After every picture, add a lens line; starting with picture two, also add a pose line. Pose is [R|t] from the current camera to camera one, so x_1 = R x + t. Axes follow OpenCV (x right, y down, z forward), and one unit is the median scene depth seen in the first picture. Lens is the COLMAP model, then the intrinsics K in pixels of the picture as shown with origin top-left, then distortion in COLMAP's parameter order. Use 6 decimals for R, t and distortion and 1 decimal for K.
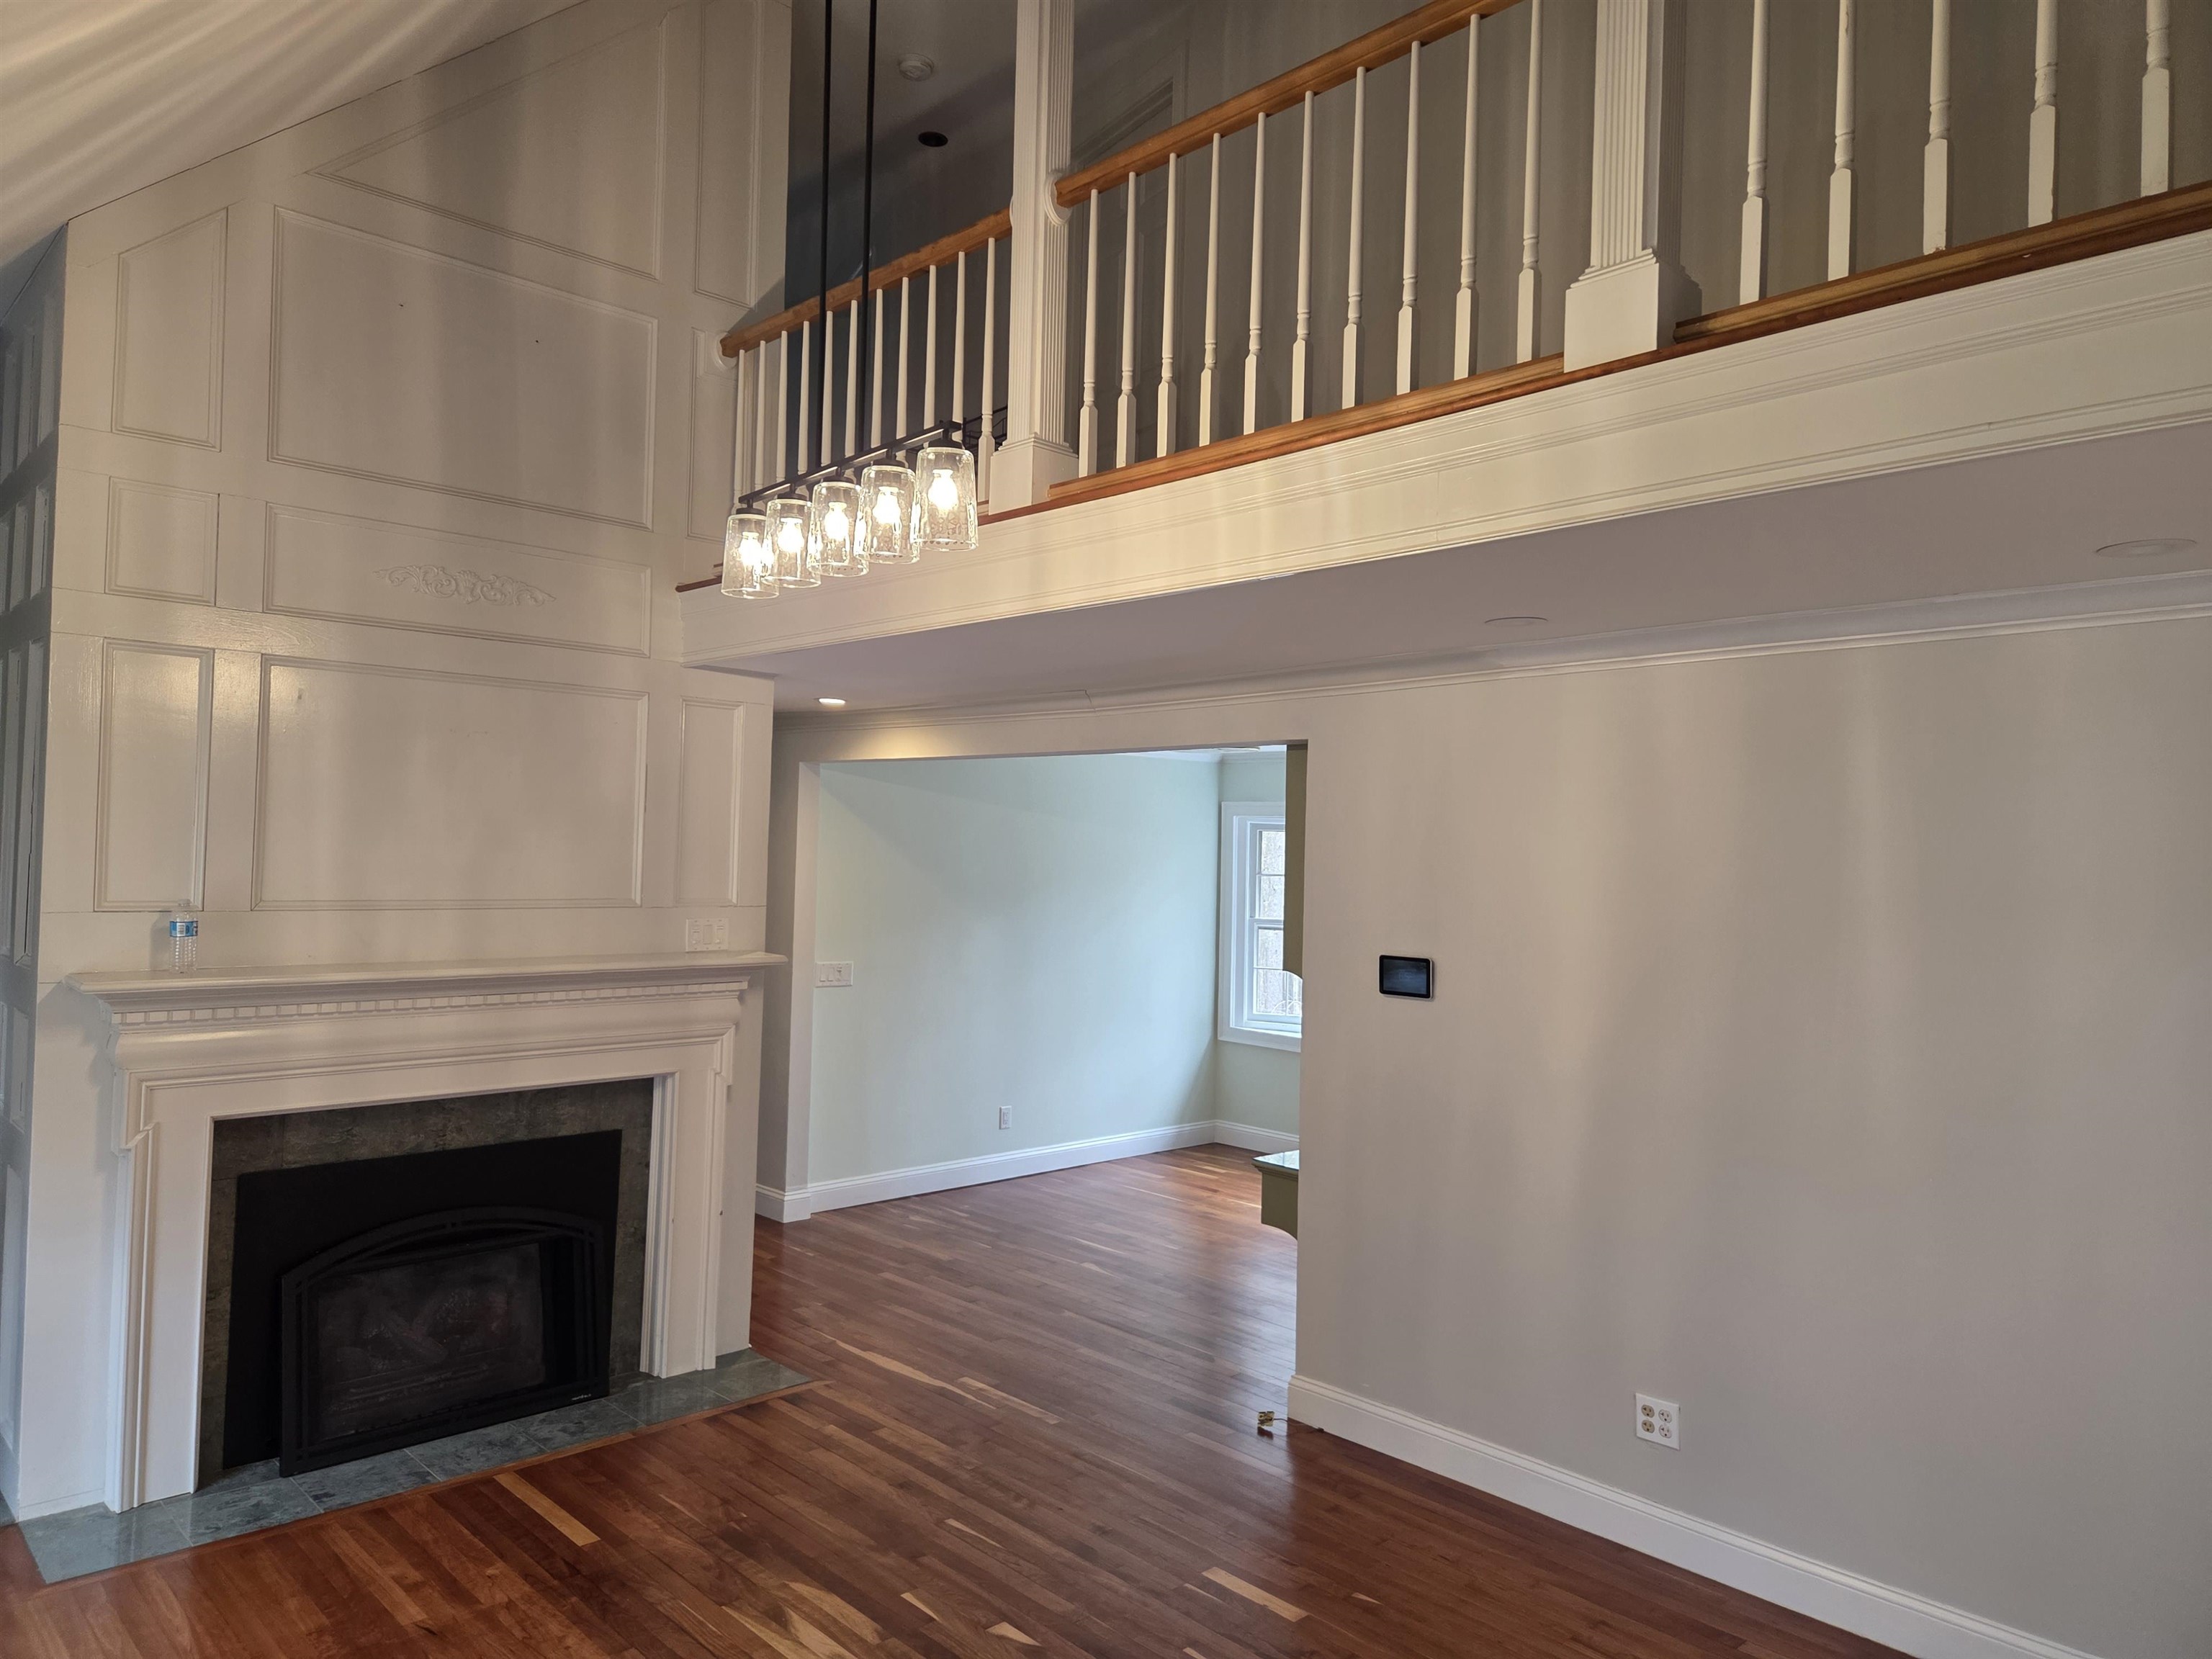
lens RADIAL K [[1449.6, 0, 1109.9], [0, 1449.6, 827.7], [0, 0, 1]] dist [0.068943, -0.053698]
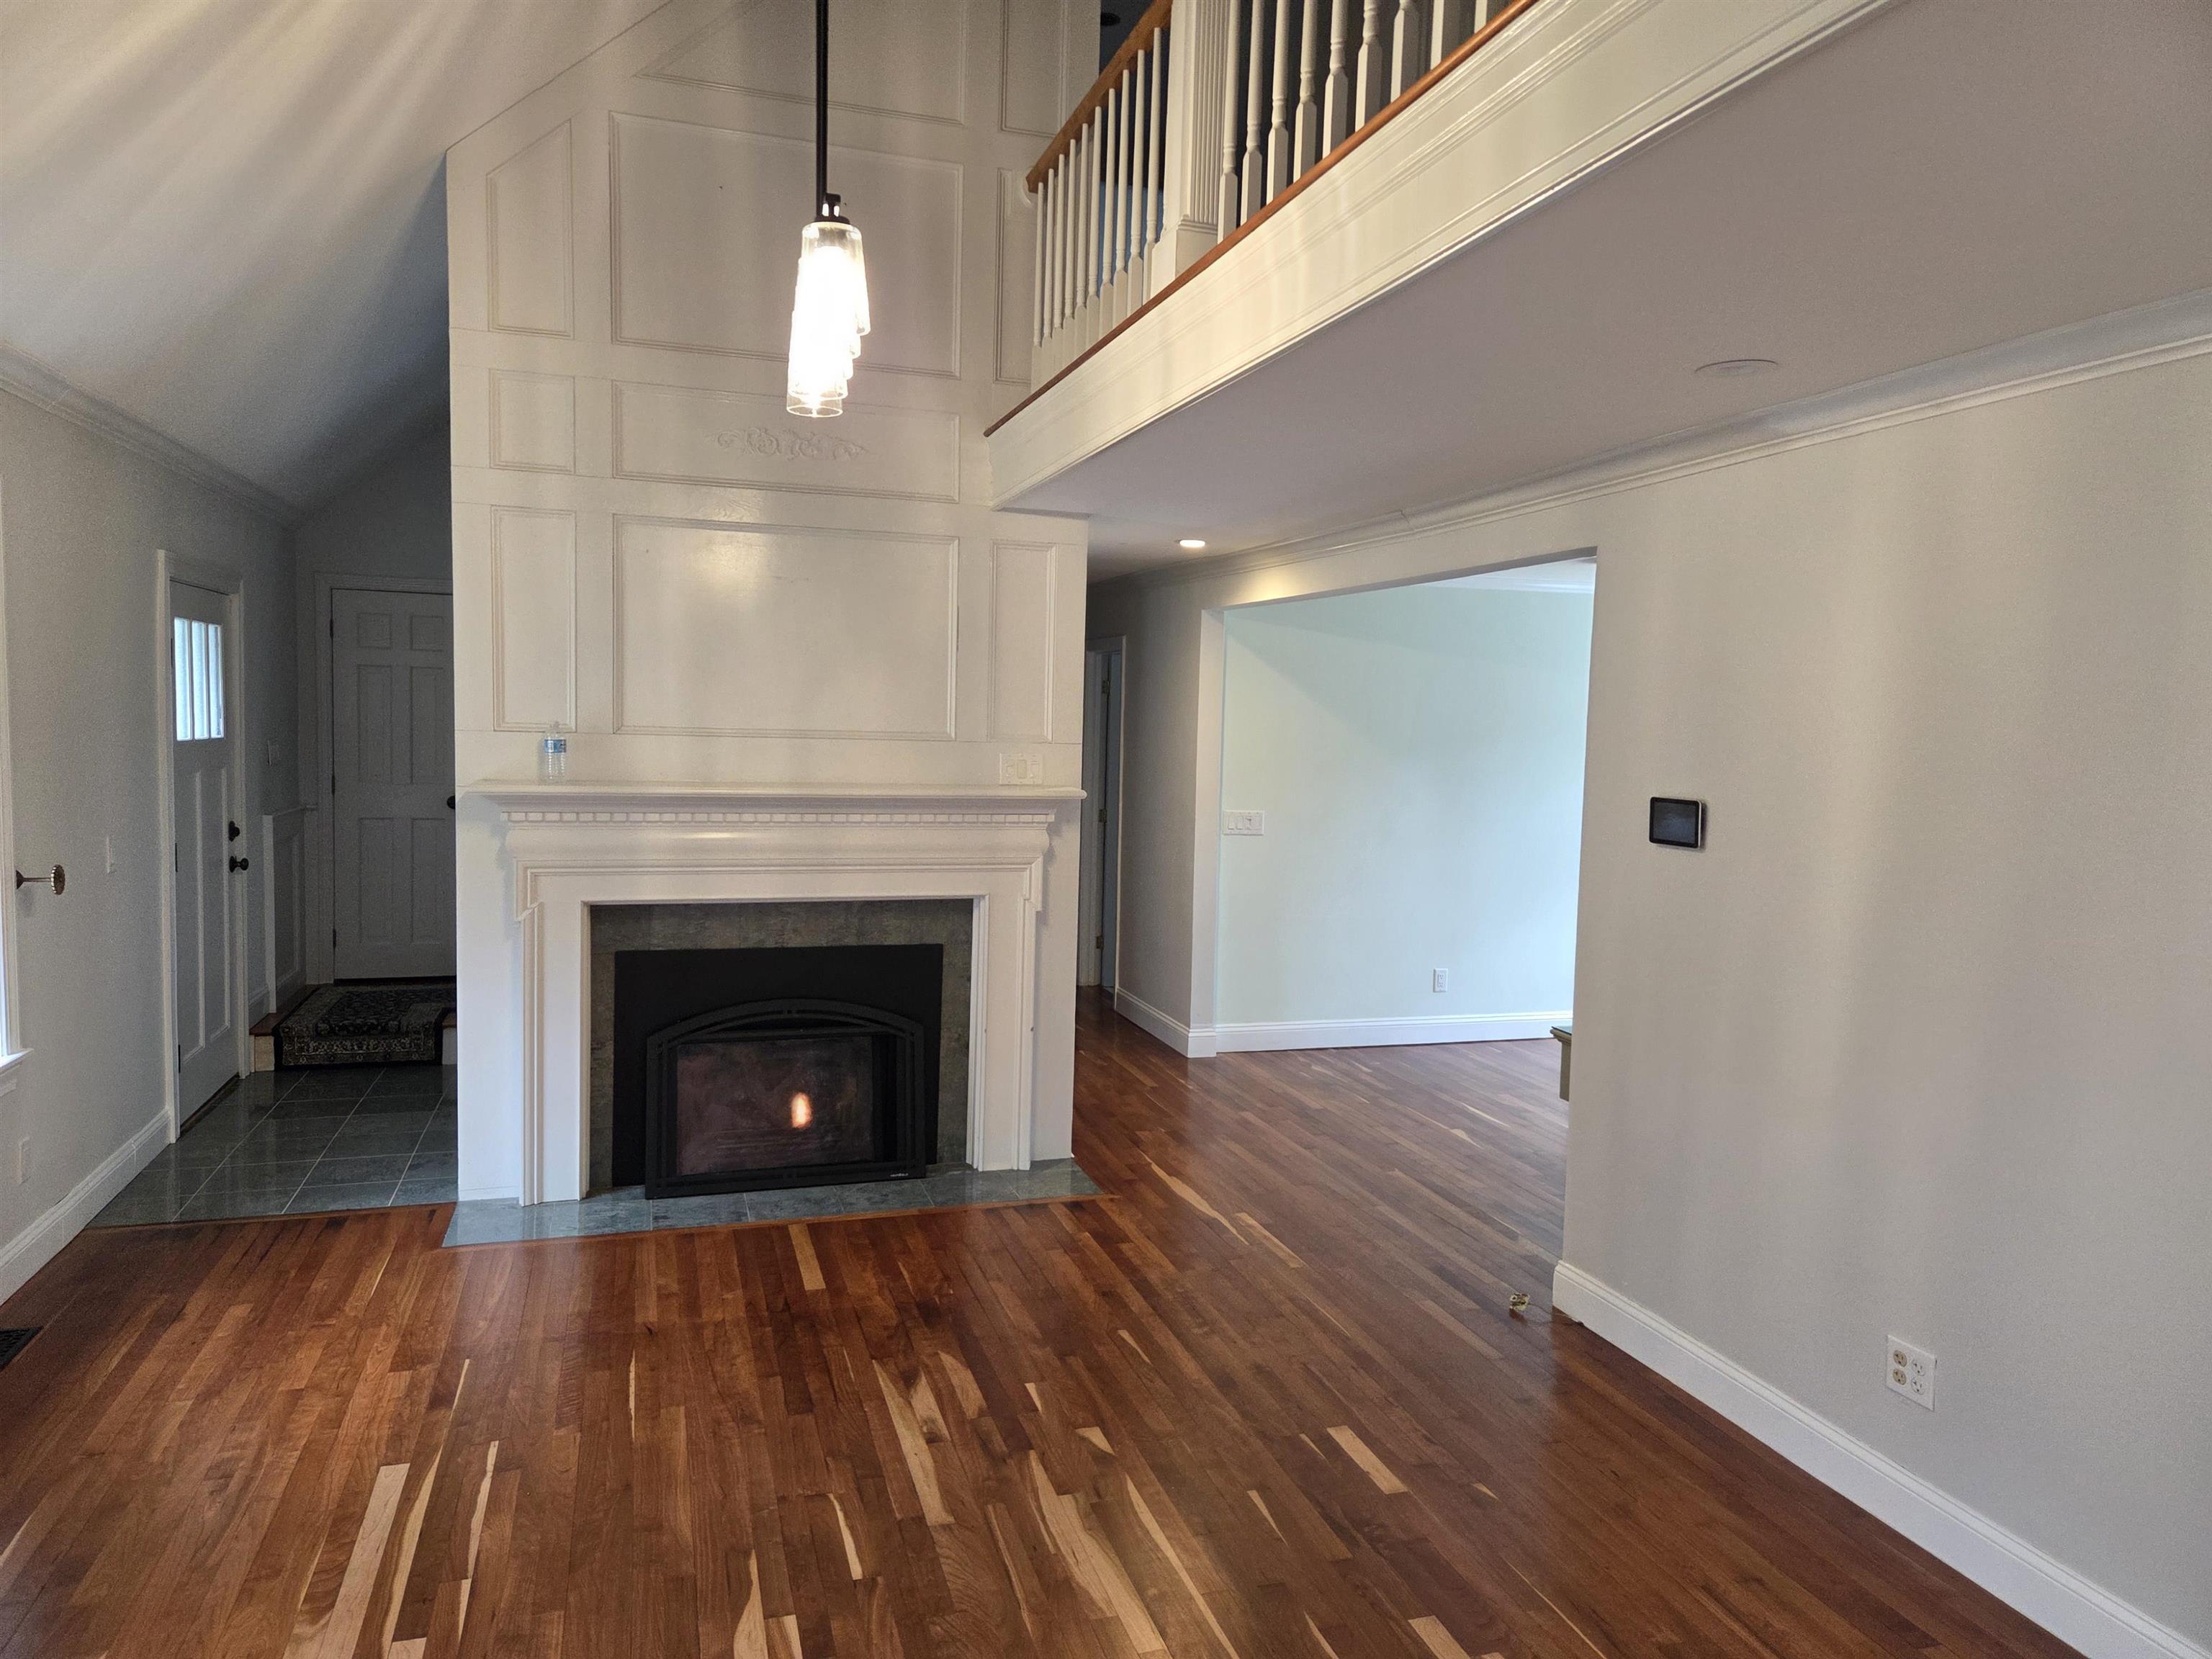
lens RADIAL K [[1449.6, 0, 1109.9], [0, 1449.6, 827.7], [0, 0, 1]] dist [0.068943, -0.053698]
pose [[0.904167, 0.031869, -0.425989, 0.265322], [0.005104, 0.996336, 0.085371, 0.031032], [0.427149, -0.079364, 0.900691, 0.094935]]
